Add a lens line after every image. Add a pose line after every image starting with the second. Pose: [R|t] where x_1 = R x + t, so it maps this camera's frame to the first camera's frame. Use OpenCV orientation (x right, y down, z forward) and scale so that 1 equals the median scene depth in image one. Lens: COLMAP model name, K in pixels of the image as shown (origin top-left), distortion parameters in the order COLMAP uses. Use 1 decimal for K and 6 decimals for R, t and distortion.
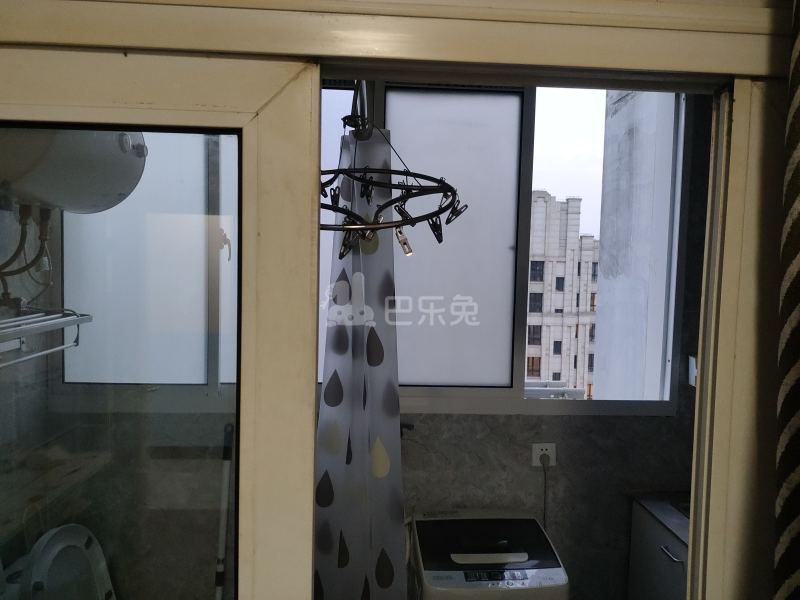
lens RADIAL K [[600.4, 0, 401.0], [0, 600.4, 298.5], [0, 0, 1]] dist [0.040308, -0.010771]
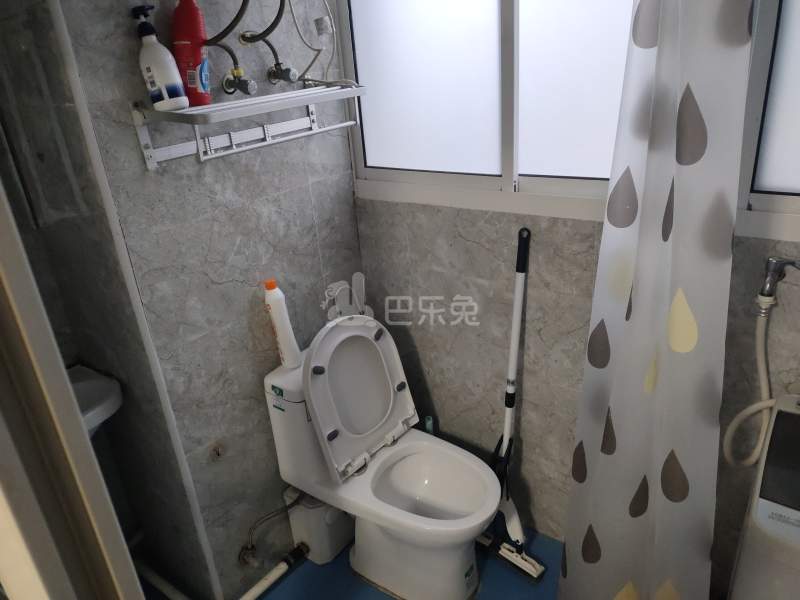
lens RADIAL K [[600.4, 0, 399.0], [0, 600.4, 303.7], [0, 0, 1]] dist [0.040308, -0.010771]
pose [[0.775622, 0.175387, -0.606342, 0.084785], [0.057297, 0.937091, 0.344351, 0.023708], [0.628592, -0.301827, 0.716779, 0.336234]]
